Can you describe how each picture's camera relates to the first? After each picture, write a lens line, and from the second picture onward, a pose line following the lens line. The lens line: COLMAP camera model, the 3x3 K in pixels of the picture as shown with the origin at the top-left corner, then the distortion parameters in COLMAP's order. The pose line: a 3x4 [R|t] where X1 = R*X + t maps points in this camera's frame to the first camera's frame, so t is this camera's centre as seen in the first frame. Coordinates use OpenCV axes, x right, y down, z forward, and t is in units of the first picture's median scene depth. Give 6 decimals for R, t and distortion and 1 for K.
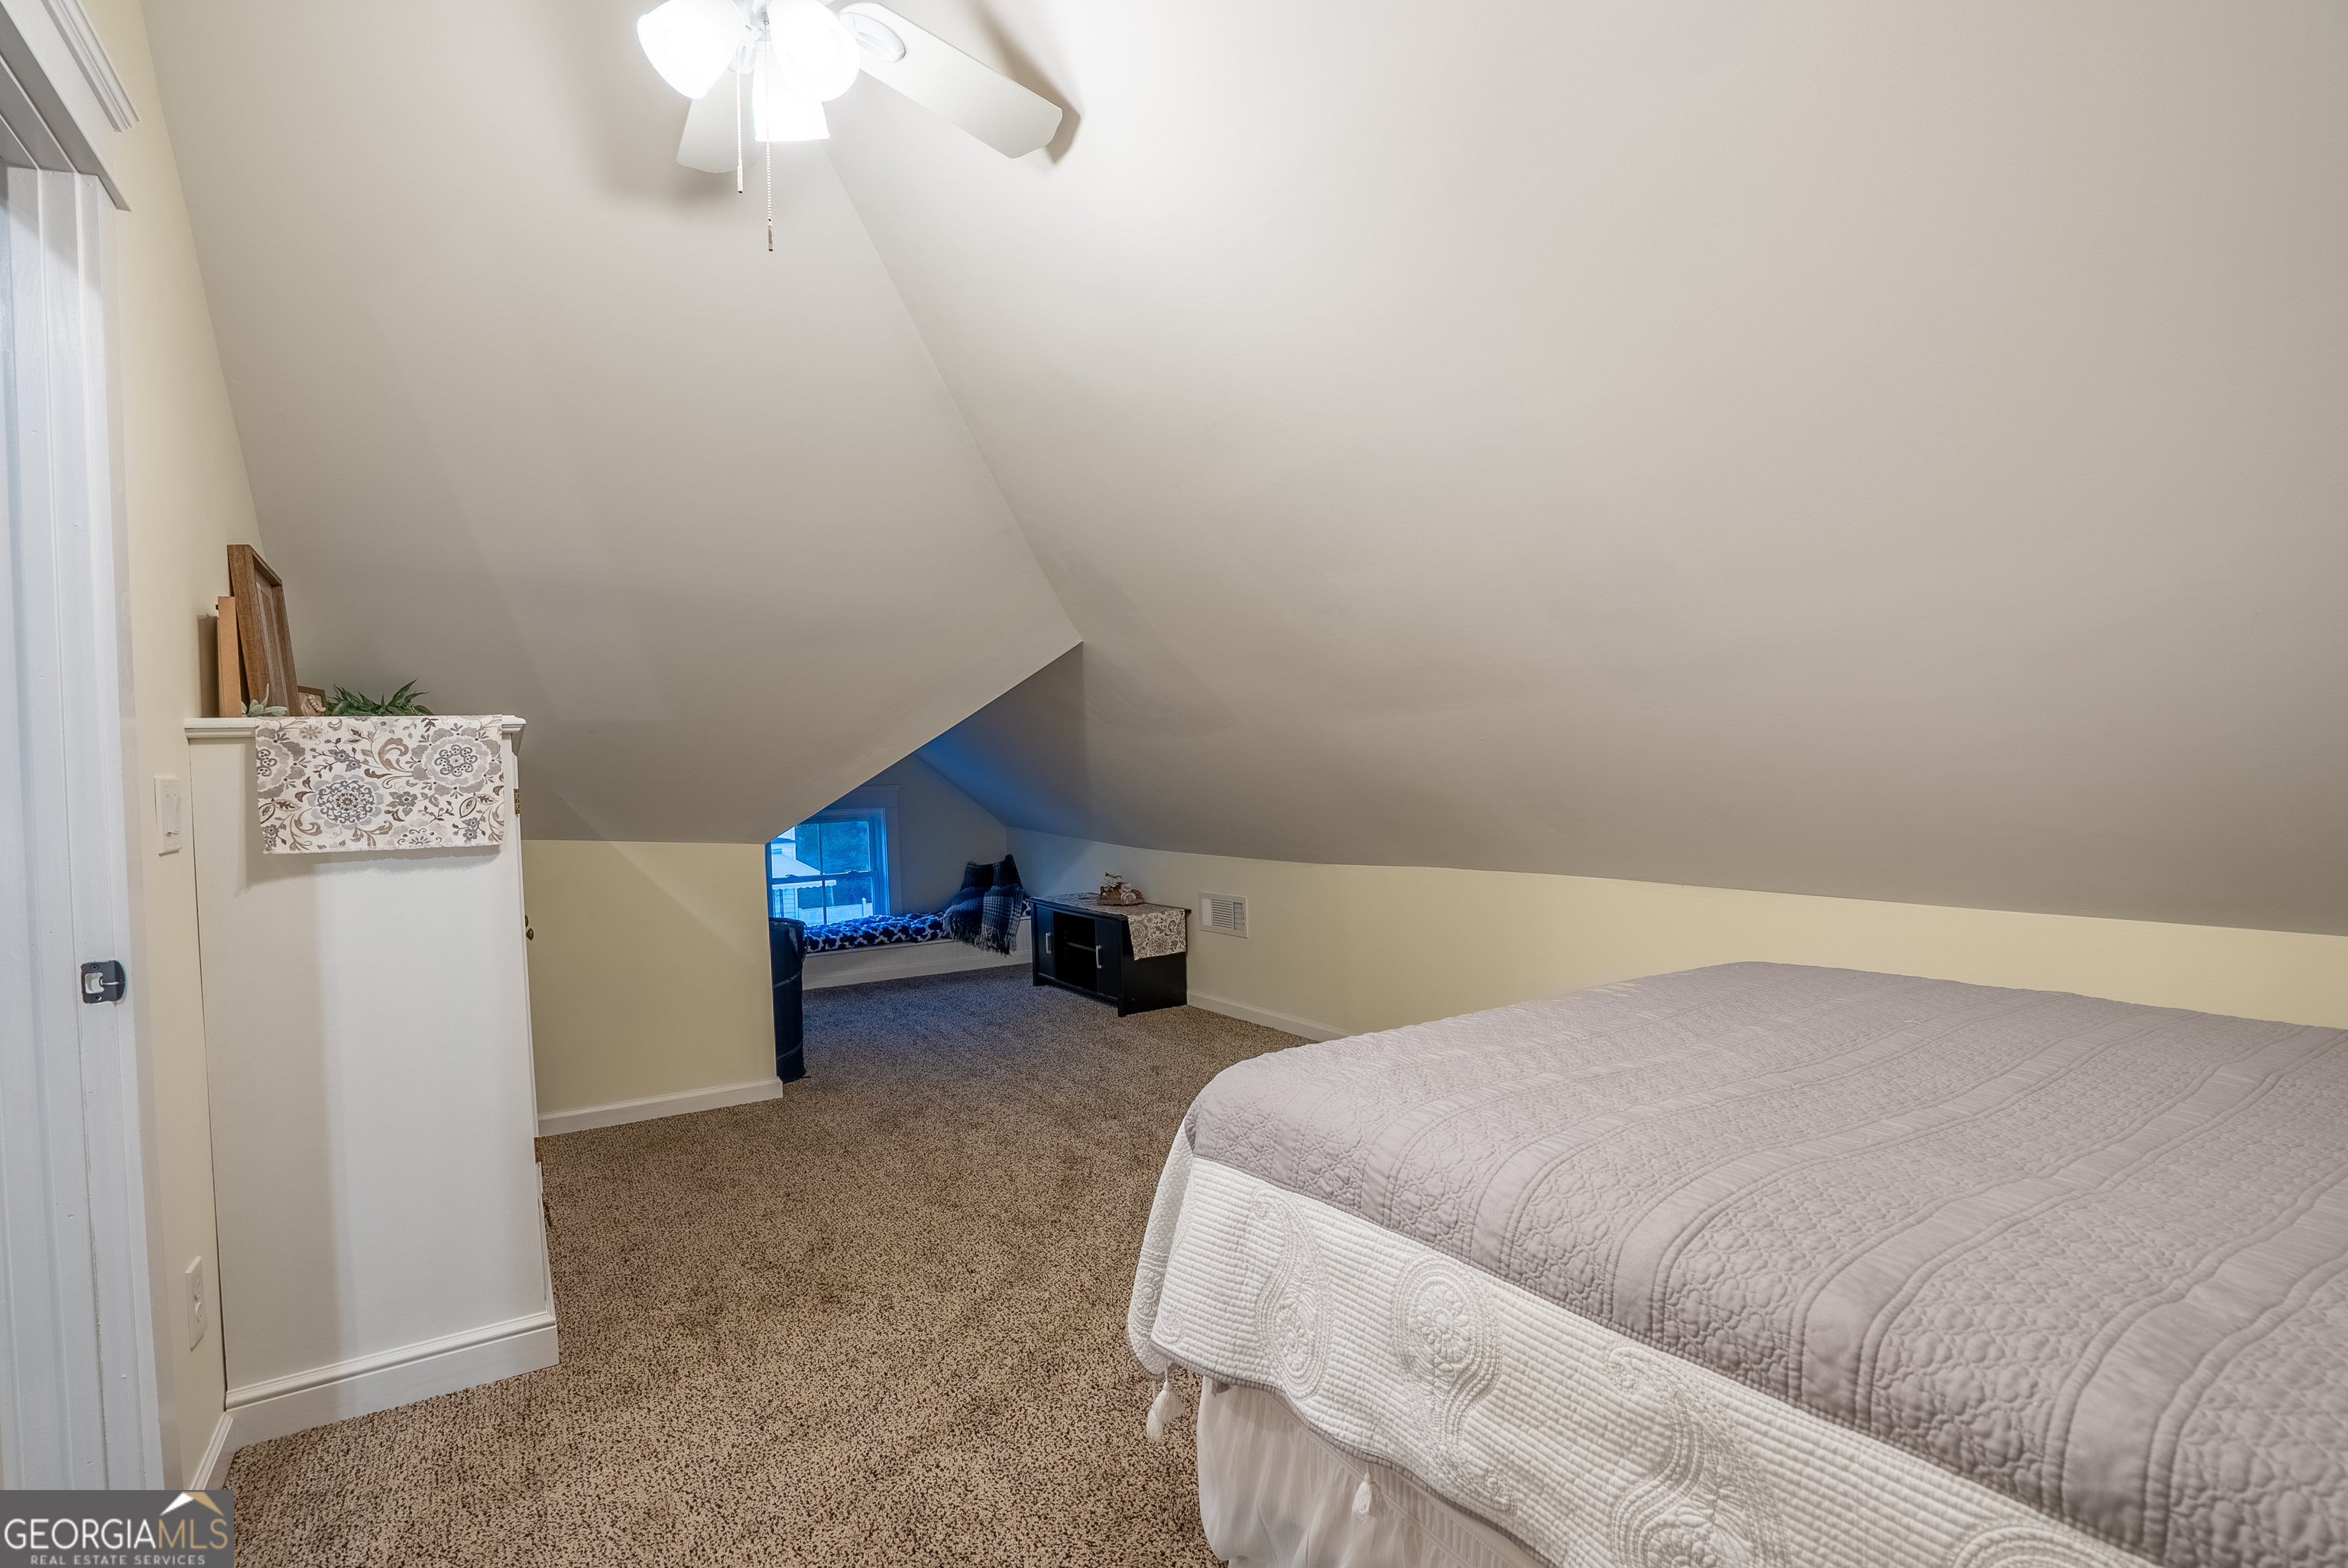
lens RADIAL K [[1097.8, 0, 1172.2], [0, 1097.8, 787.3], [0, 0, 1]] dist [-0.036356, 0.009386]
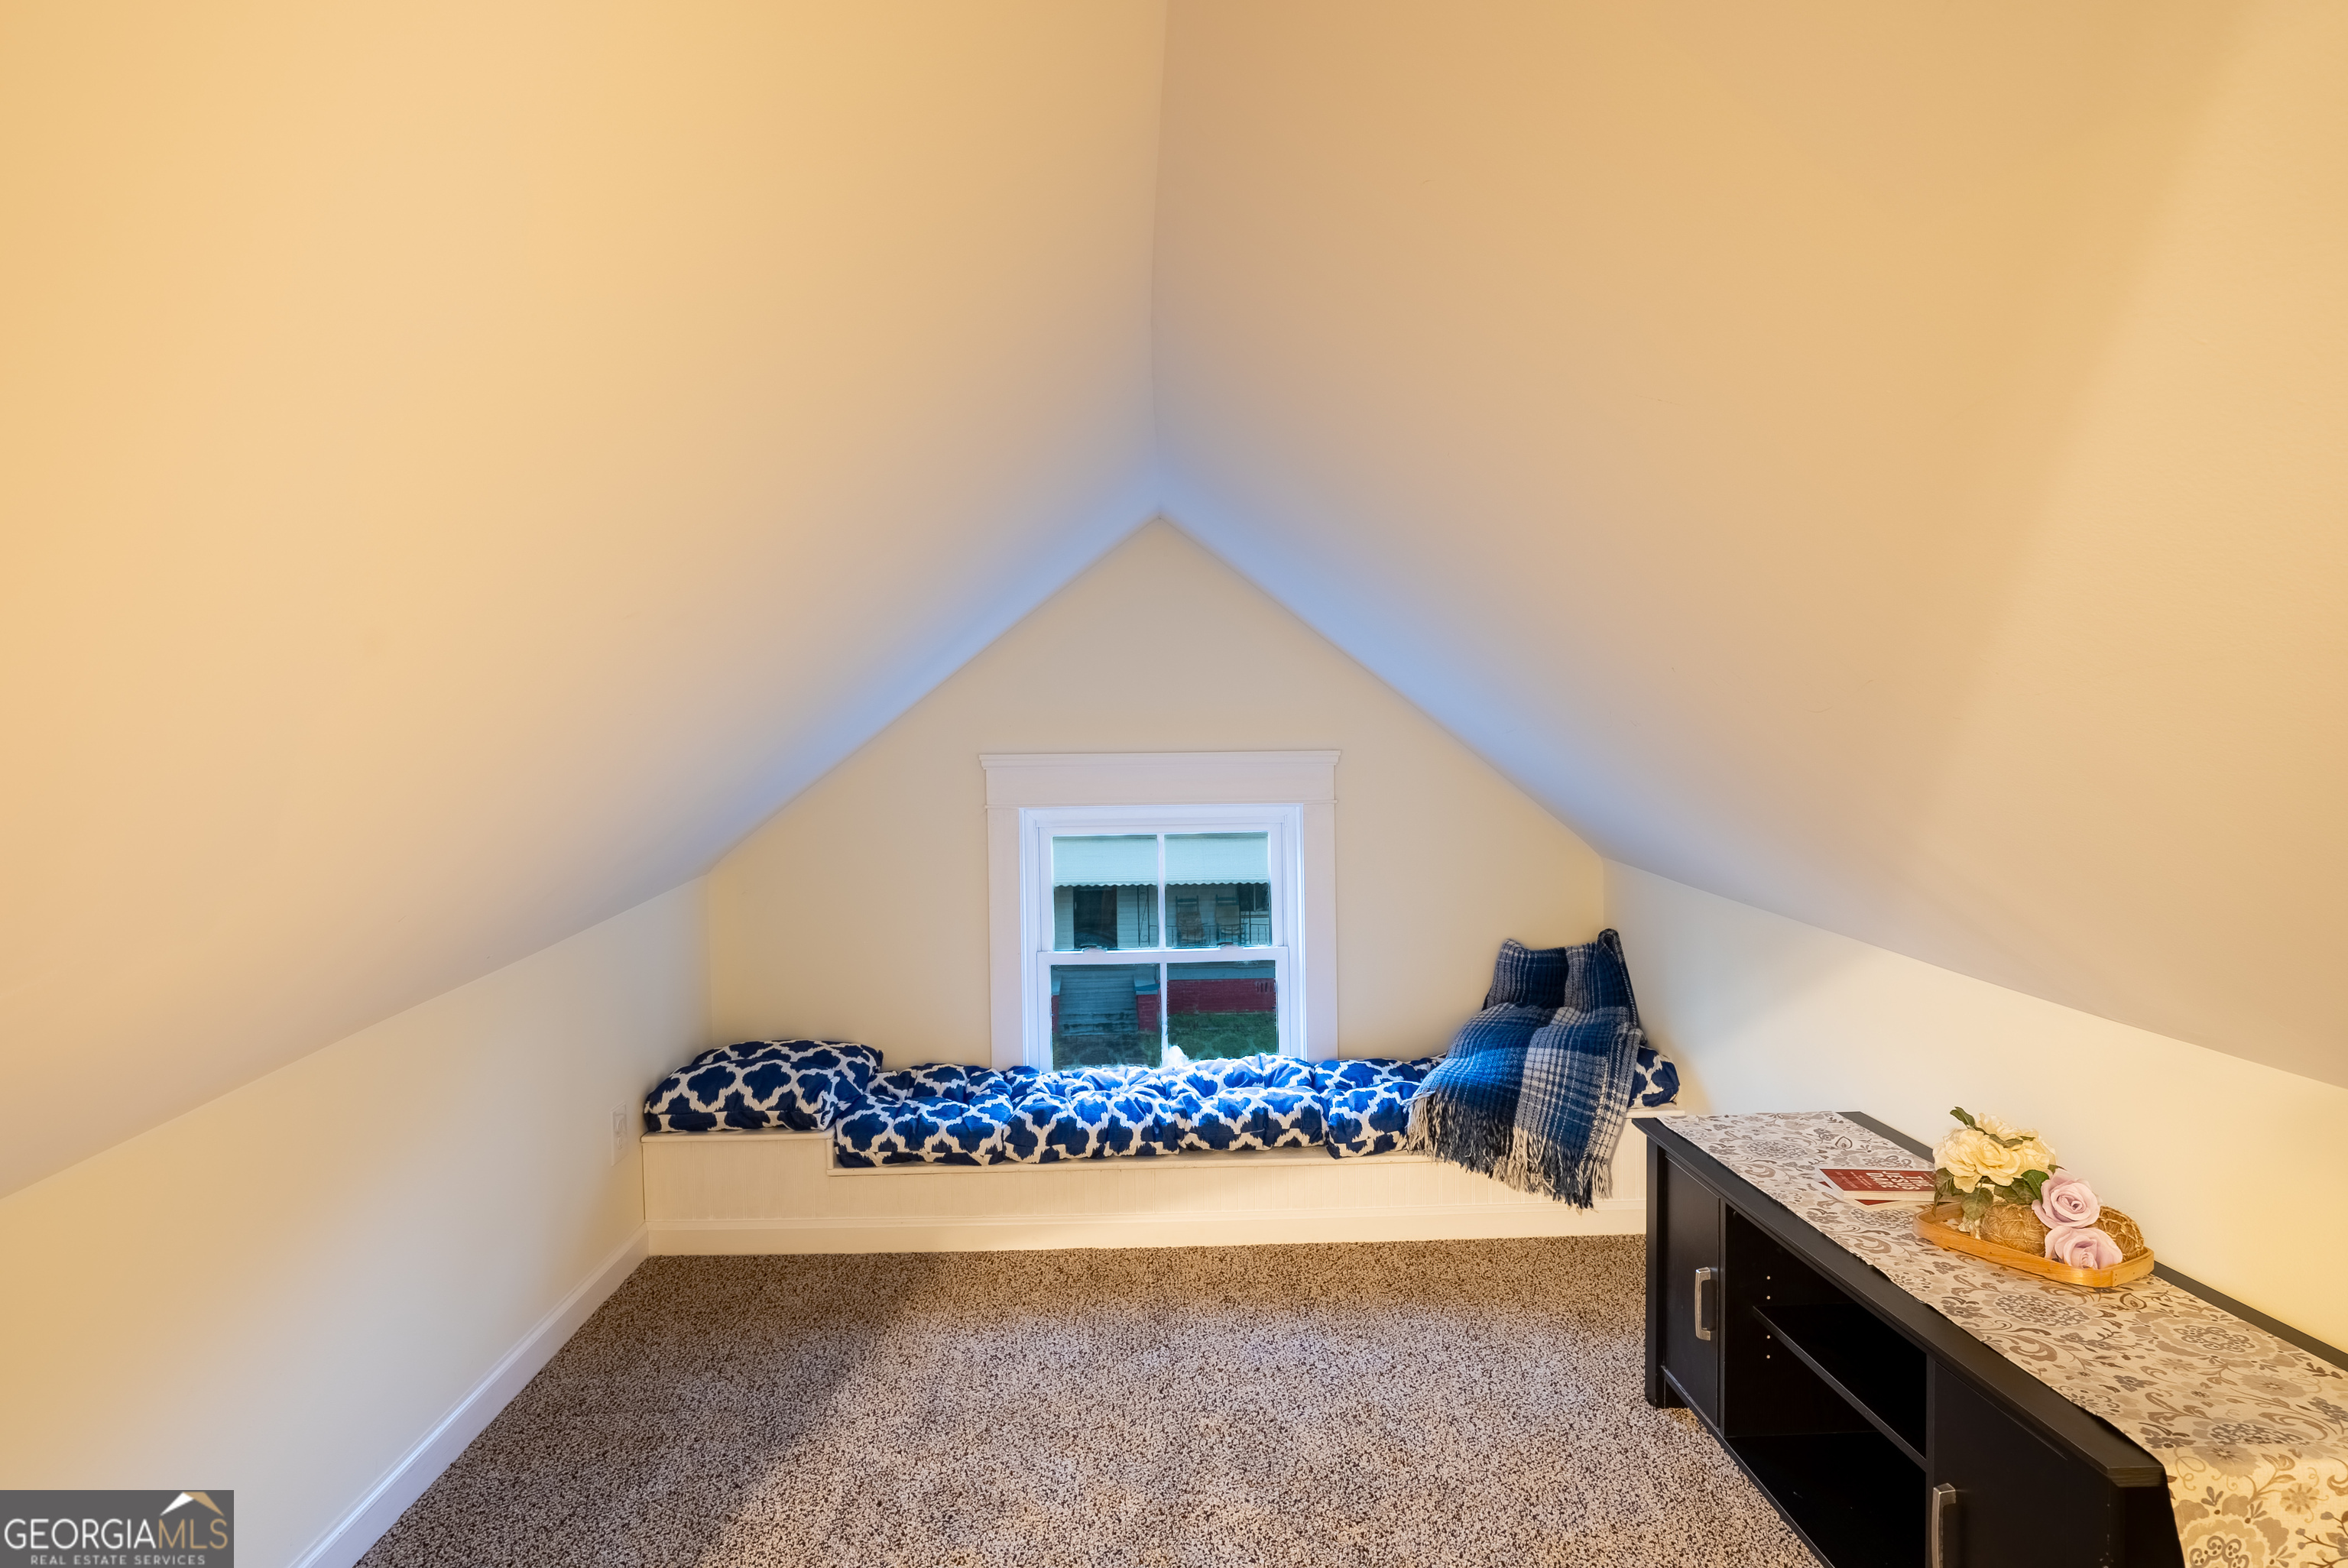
lens RADIAL K [[1201.8, 0, 1177.7], [0, 1201.8, 788.4], [0, 0, 1]] dist [-0.002435, -0.000395]
pose [[0.863498, 0.037818, -0.502933, -0.074268], [-0.028182, 0.999245, 0.026751, 0.000660], [0.503565, -0.008926, 0.863911, 0.619042]]
